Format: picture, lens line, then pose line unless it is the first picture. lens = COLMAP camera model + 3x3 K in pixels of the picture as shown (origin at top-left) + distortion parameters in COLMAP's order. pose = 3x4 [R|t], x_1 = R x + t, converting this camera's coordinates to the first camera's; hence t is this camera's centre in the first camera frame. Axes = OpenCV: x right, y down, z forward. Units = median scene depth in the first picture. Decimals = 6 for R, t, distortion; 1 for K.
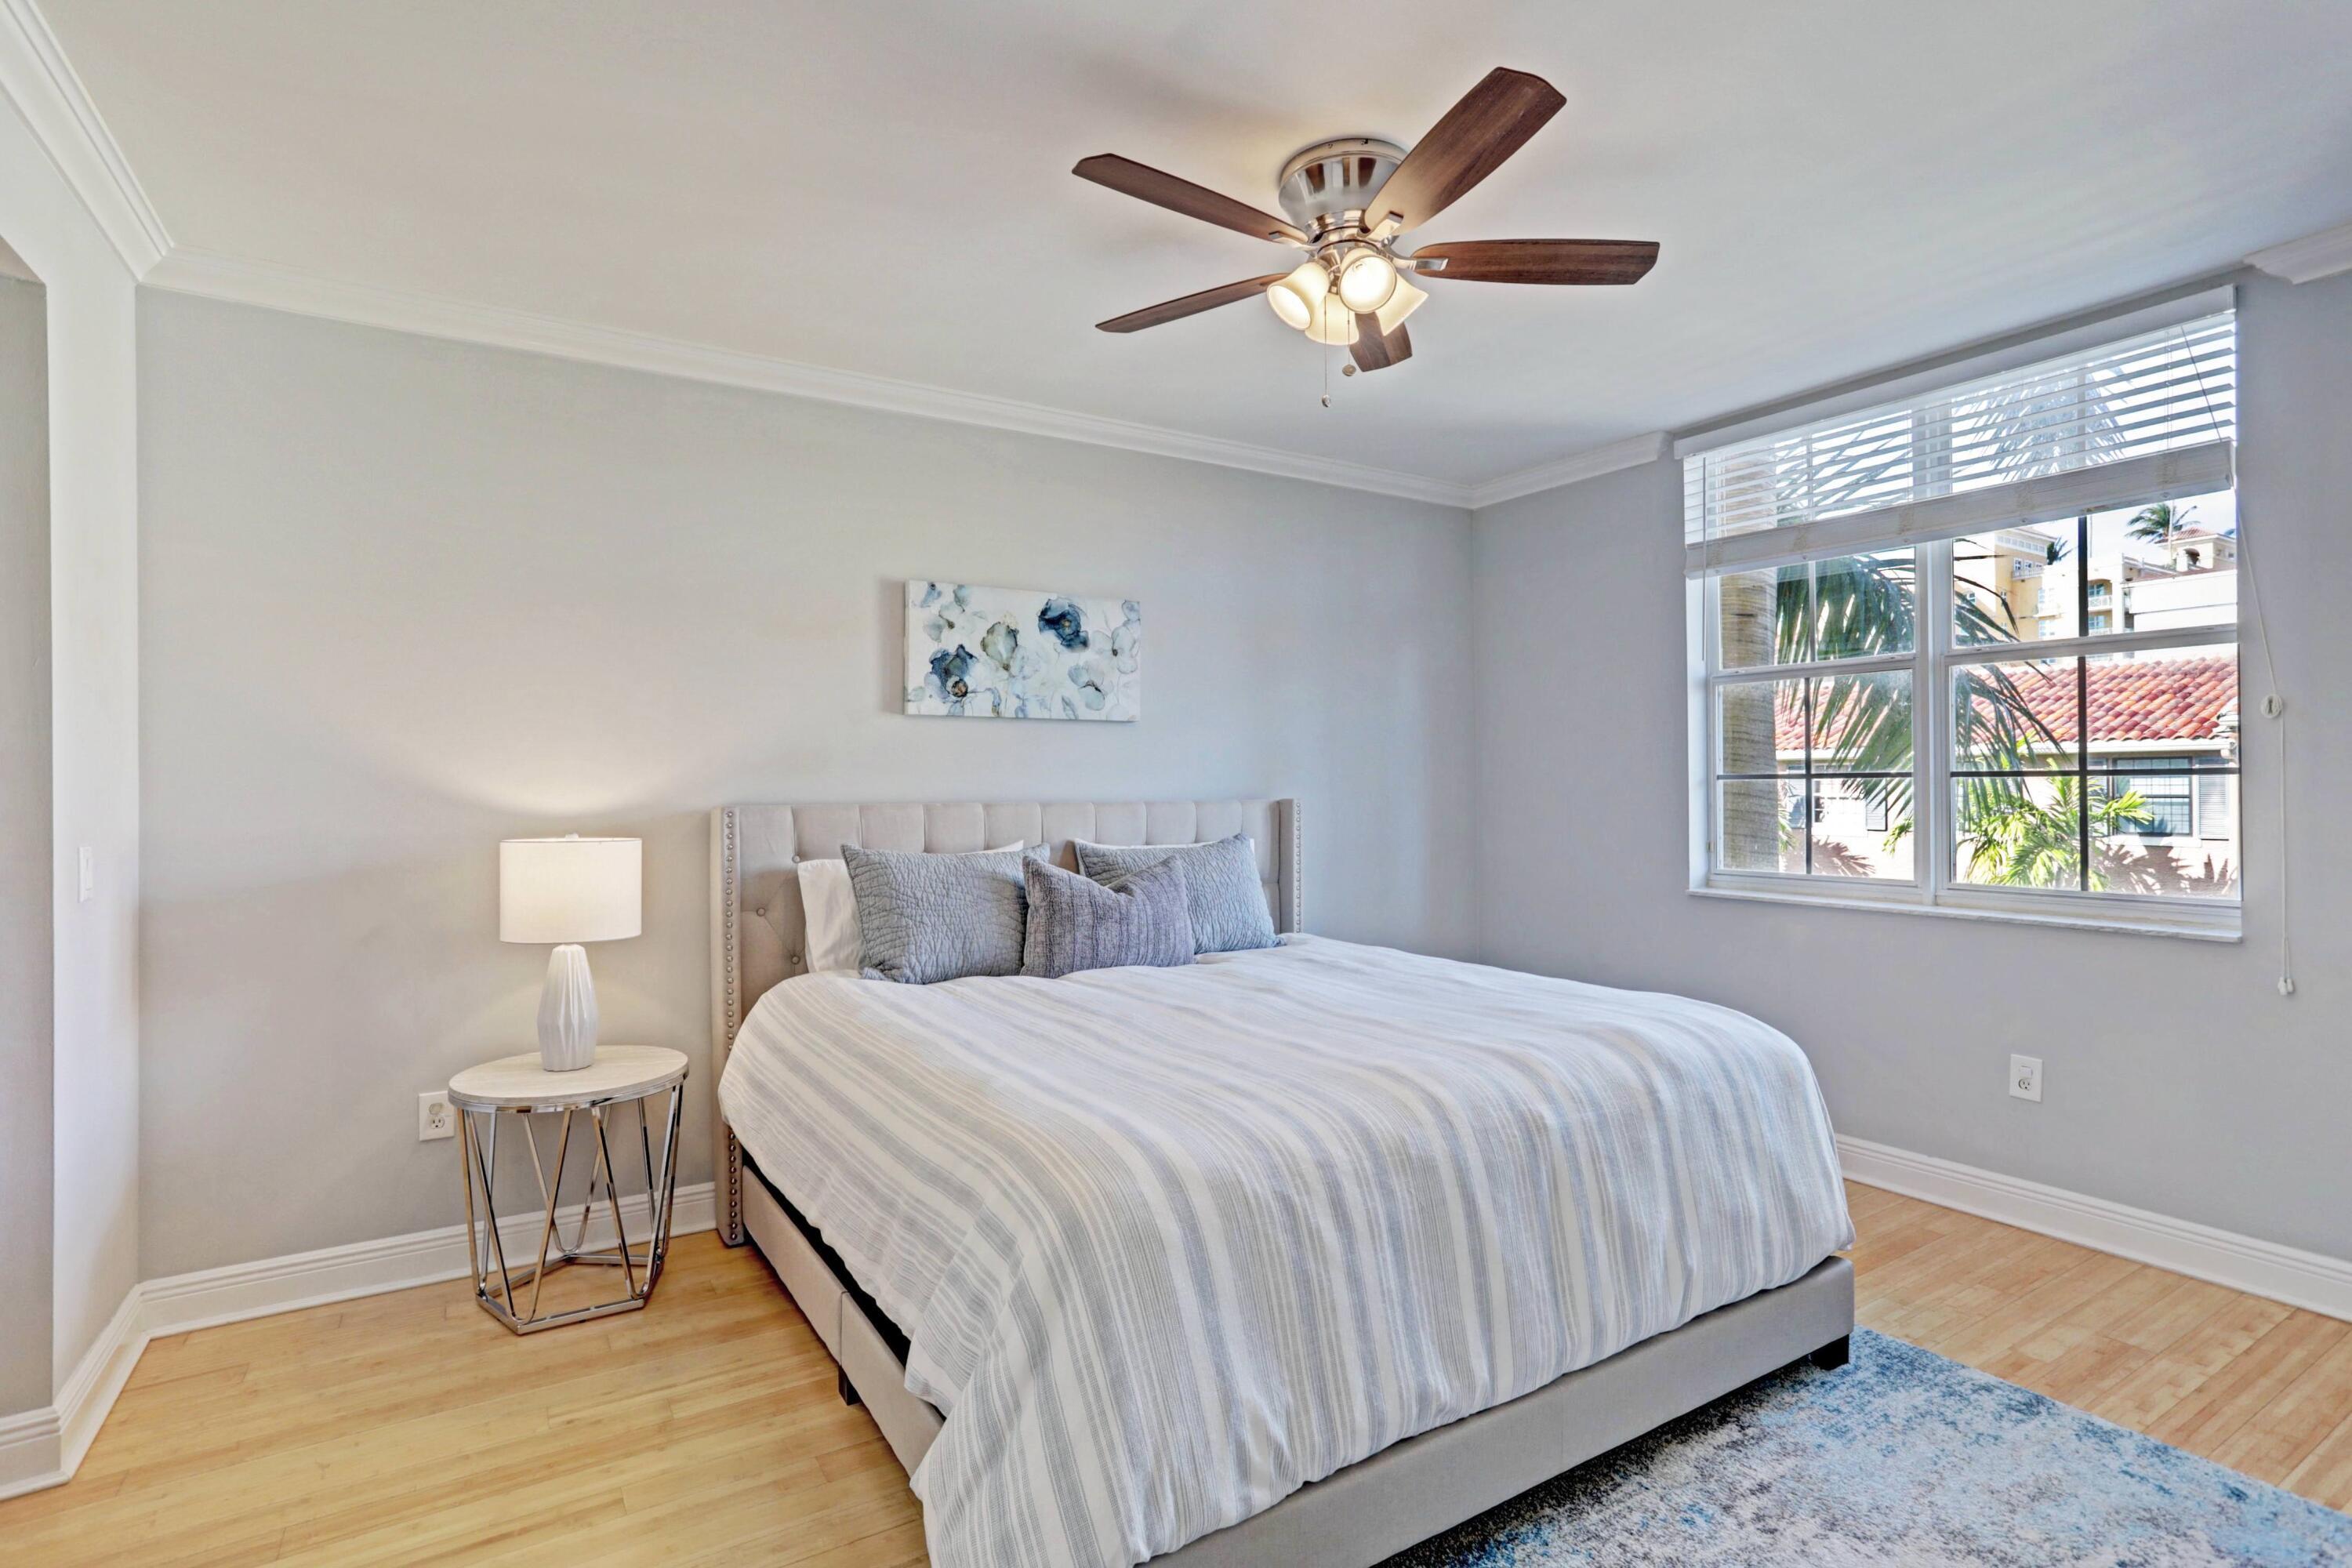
lens RADIAL K [[1146.5, 0, 1155.7], [0, 1146.5, 793.6], [0, 0, 1]] dist [-0.050729, 0.031060]
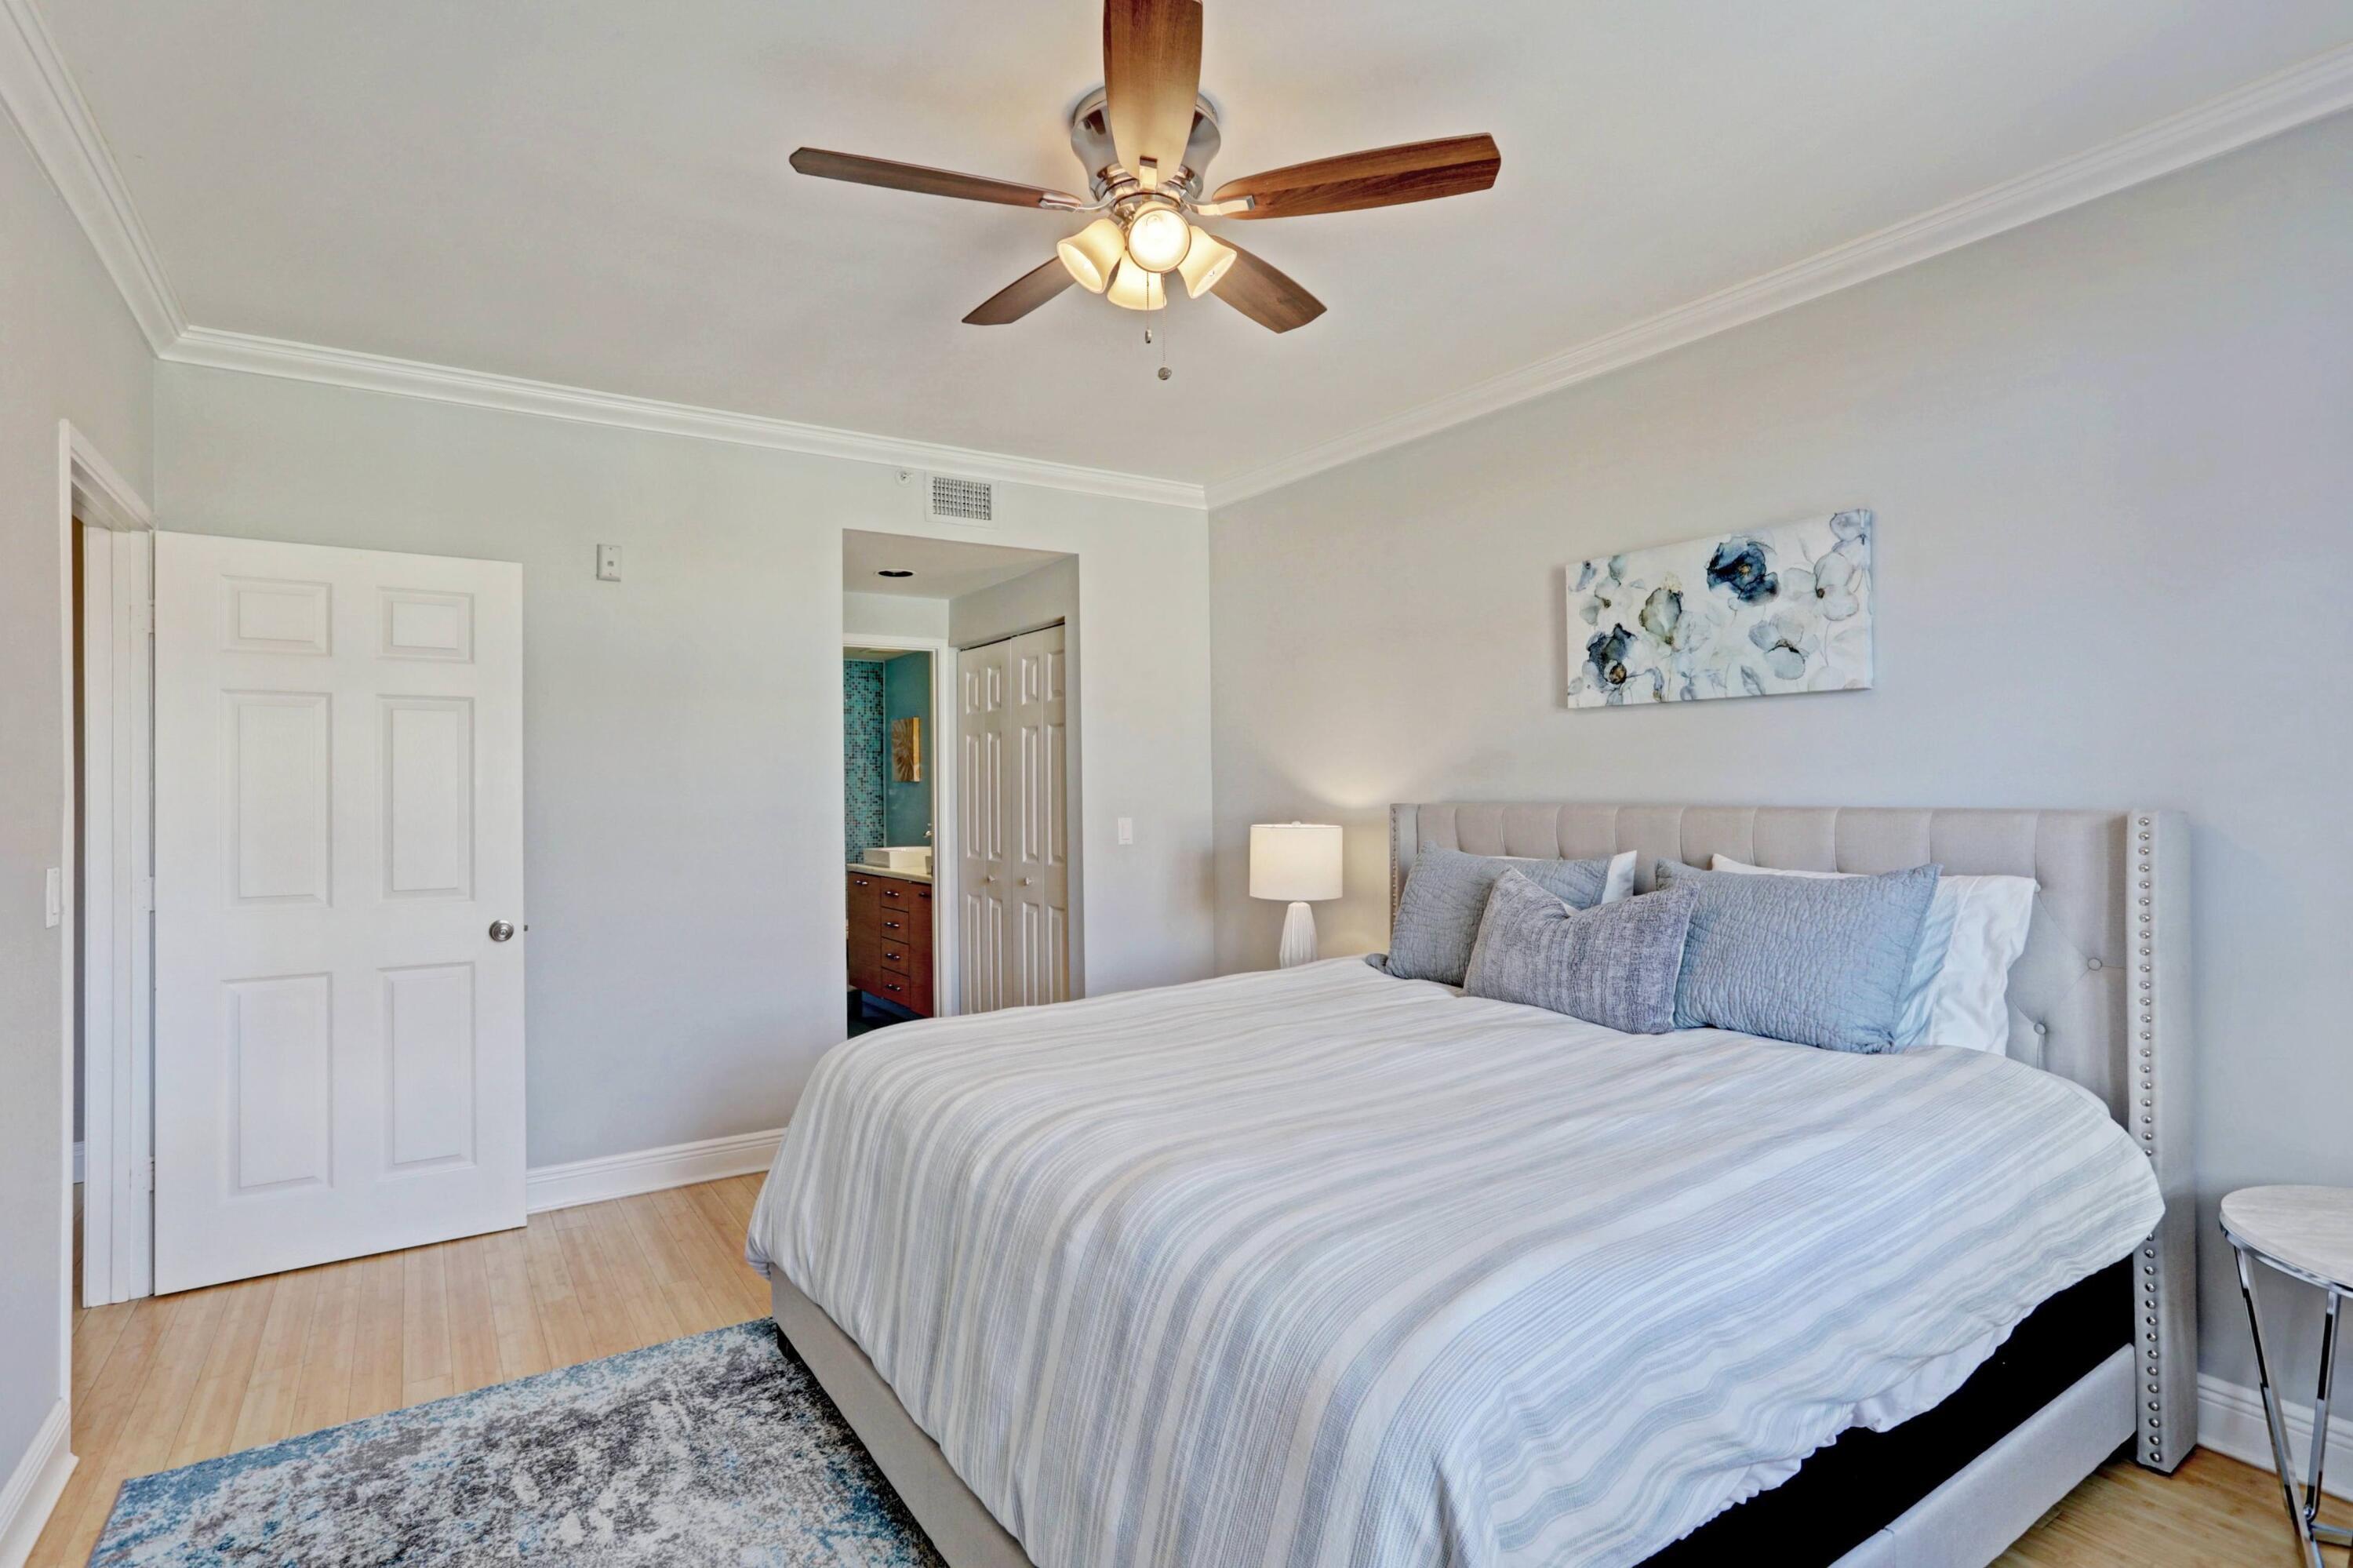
lens RADIAL K [[1147.0, 0, 1156.5], [0, 1147.0, 774.3], [0, 0, 1]] dist [-0.050729, 0.031060]
pose [[0.040906, -0.008922, -0.999123, 0.670298], [-0.000660, 0.999960, -0.008956, -0.007036], [0.999163, 0.001026, 0.040899, 0.602192]]
